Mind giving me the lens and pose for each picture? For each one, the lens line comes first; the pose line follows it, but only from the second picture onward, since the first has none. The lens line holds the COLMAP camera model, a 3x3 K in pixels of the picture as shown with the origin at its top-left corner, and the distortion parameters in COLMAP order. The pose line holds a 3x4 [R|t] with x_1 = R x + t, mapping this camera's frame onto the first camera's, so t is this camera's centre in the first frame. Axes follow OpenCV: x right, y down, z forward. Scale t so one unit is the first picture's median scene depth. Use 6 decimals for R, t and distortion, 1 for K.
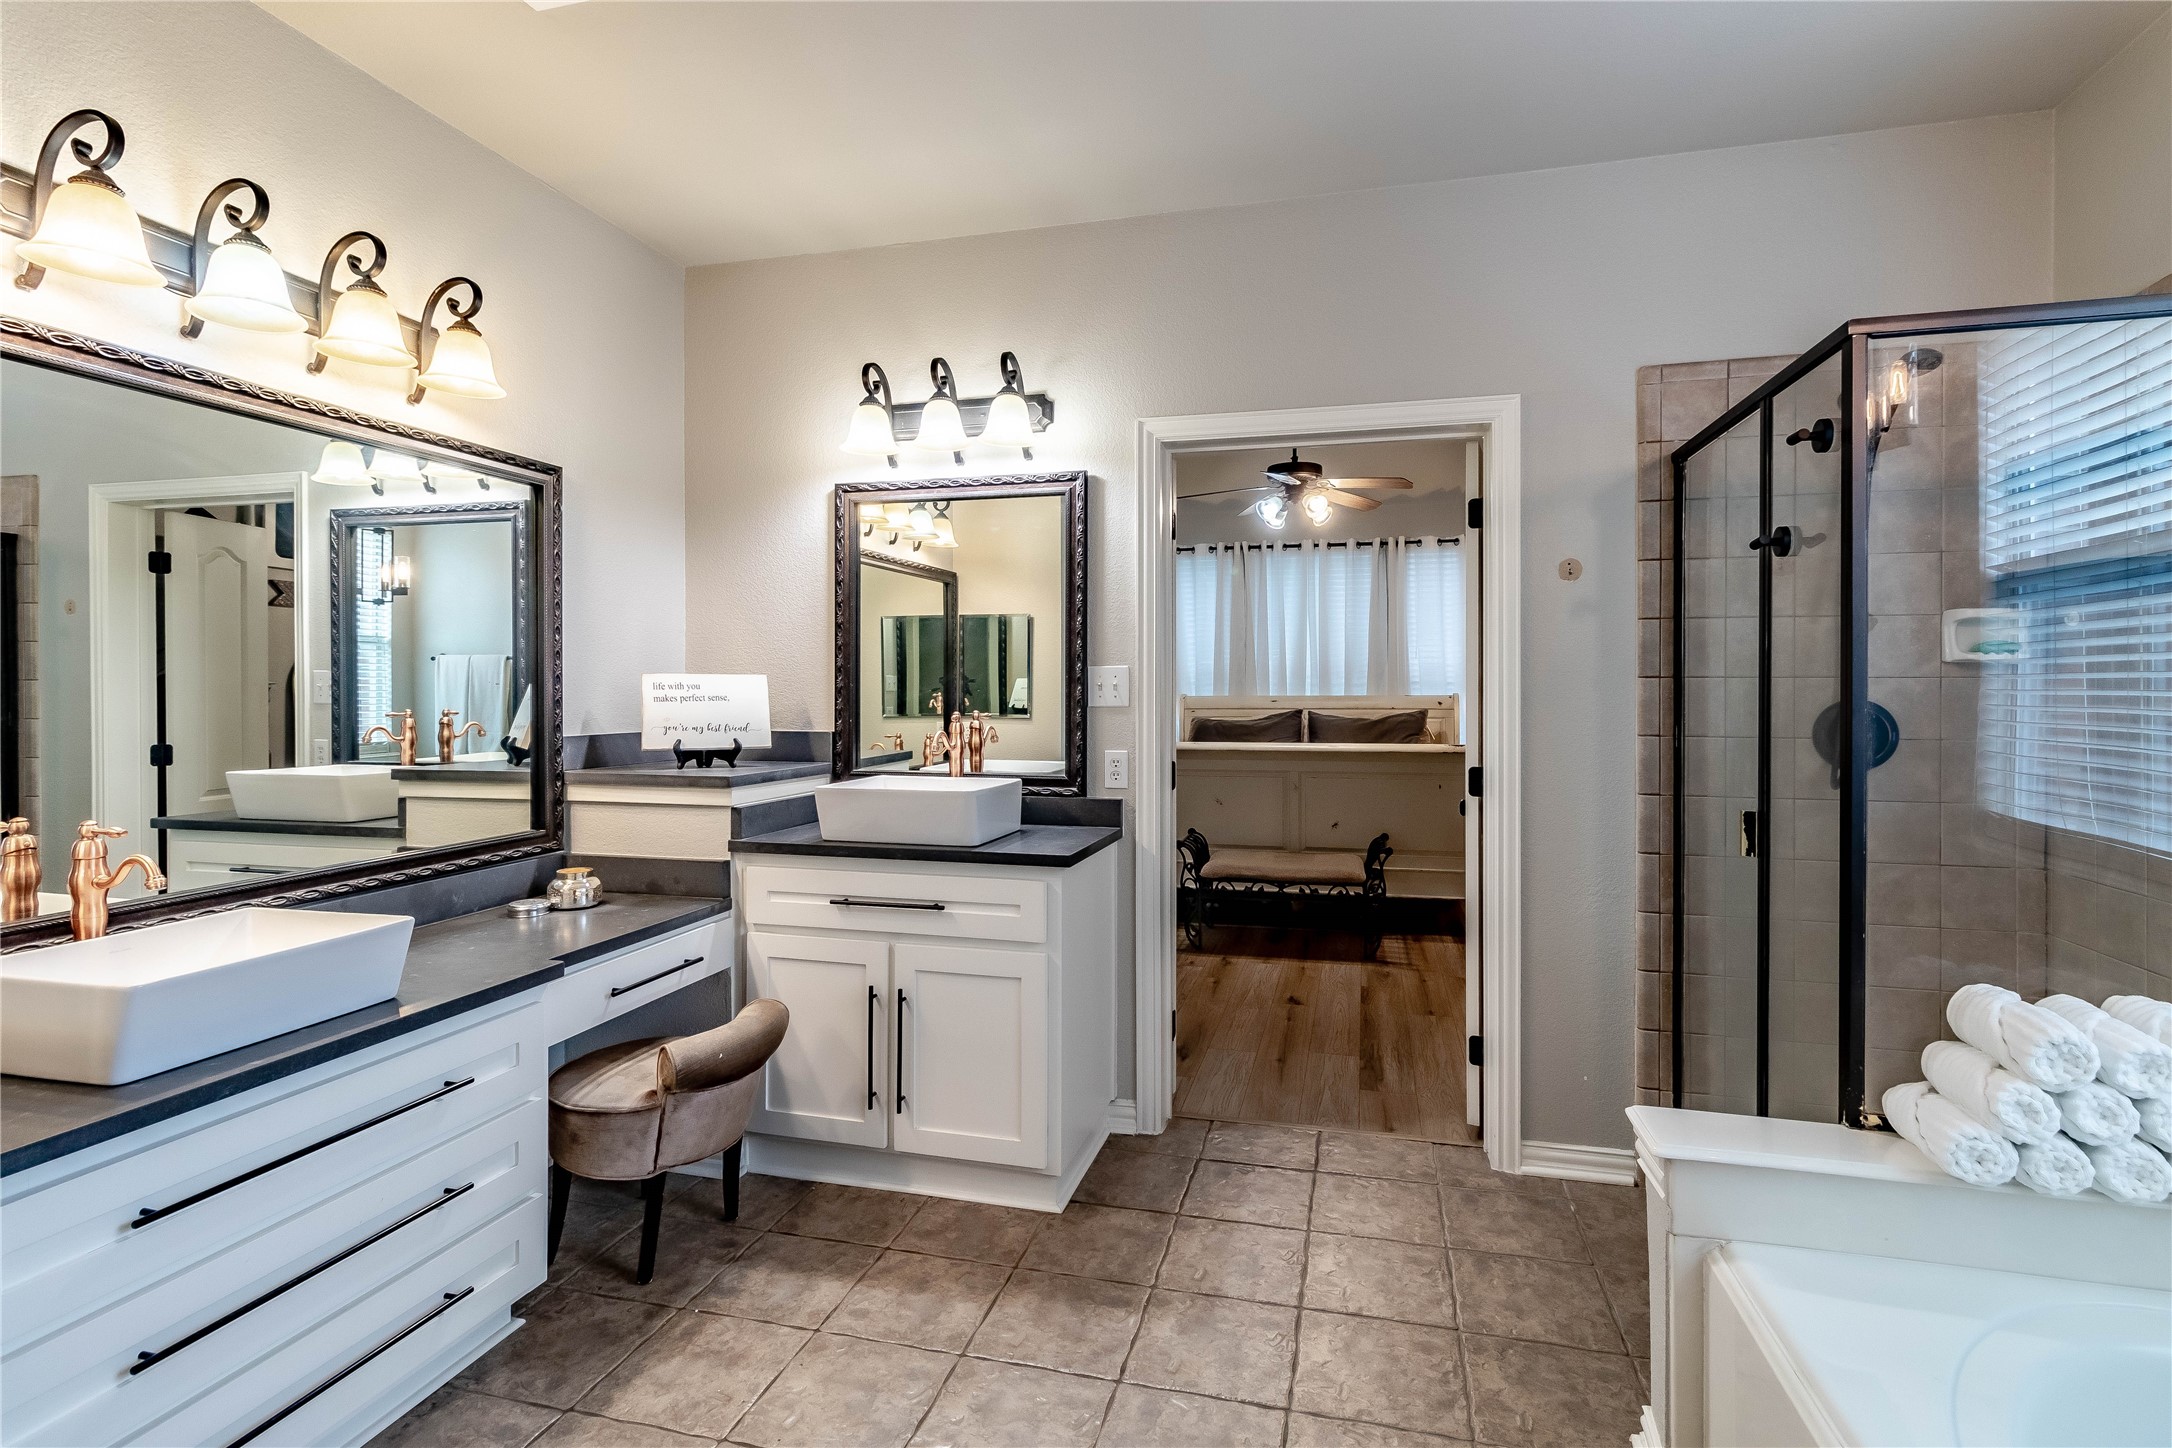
lens RADIAL K [[1044.0, 0, 1098.8], [0, 1044.0, 690.0], [0, 0, 1]] dist [0.016191, 0.000638]
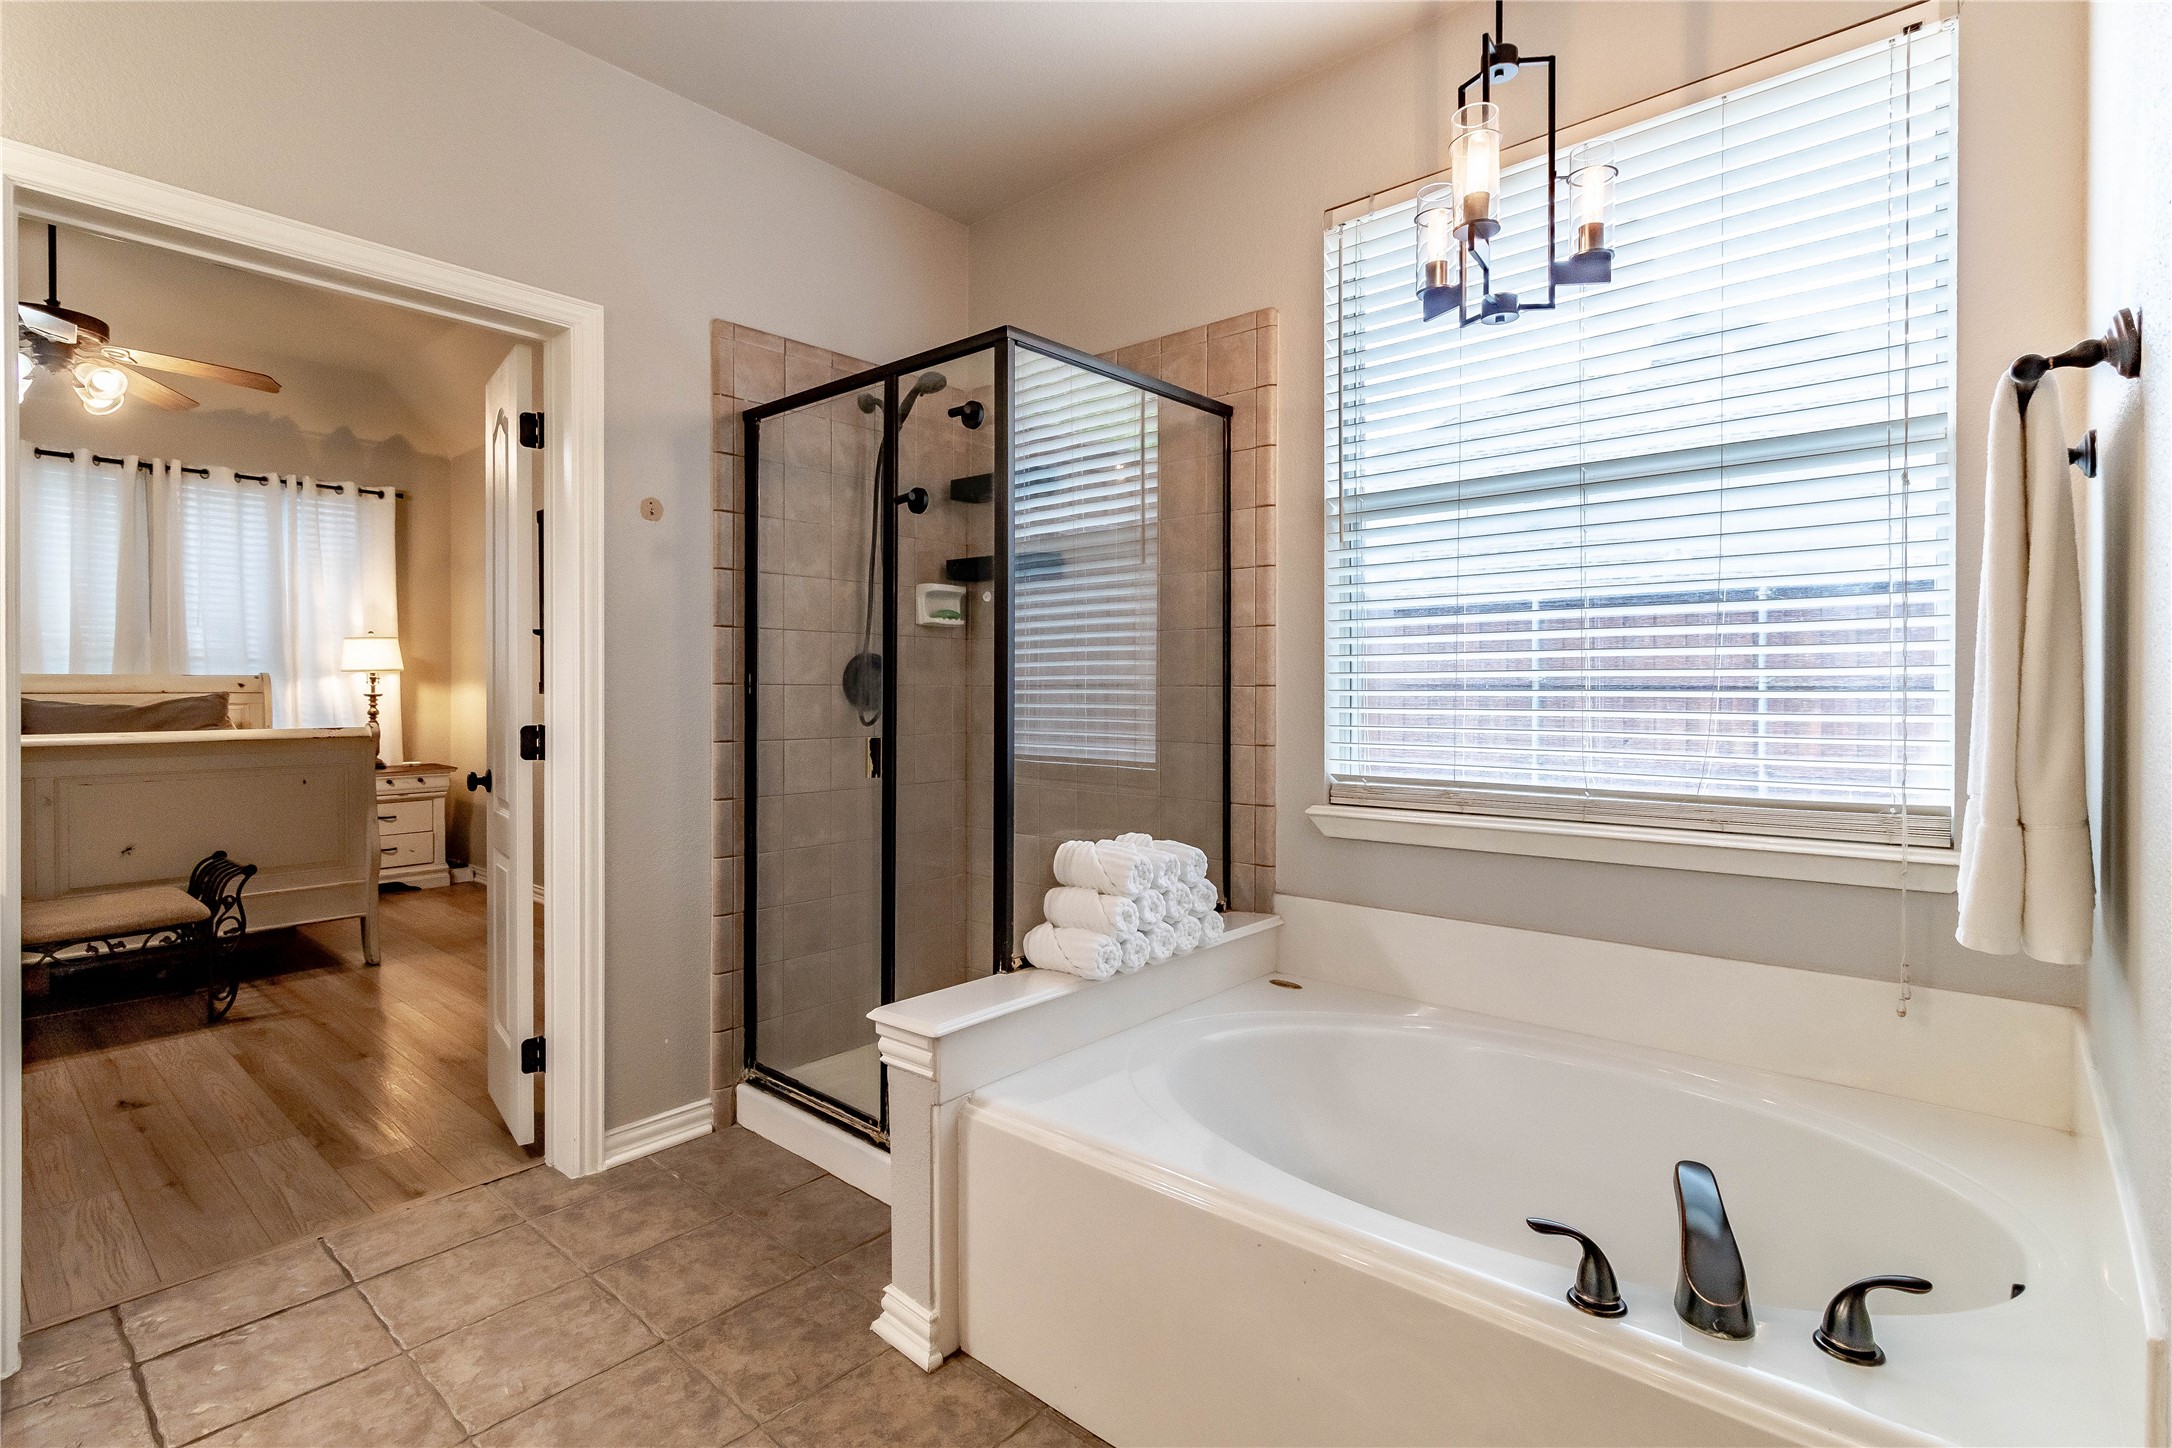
lens RADIAL K [[1044.0, 0, 1098.8], [0, 1044.0, 690.0], [0, 0, 1]] dist [0.016191, 0.000638]
pose [[0.461992, -0.000012, 0.886884, -0.209371], [0.002227, 0.999997, -0.001146, 0.051954], [-0.886881, 0.002505, 0.461990, 0.210434]]
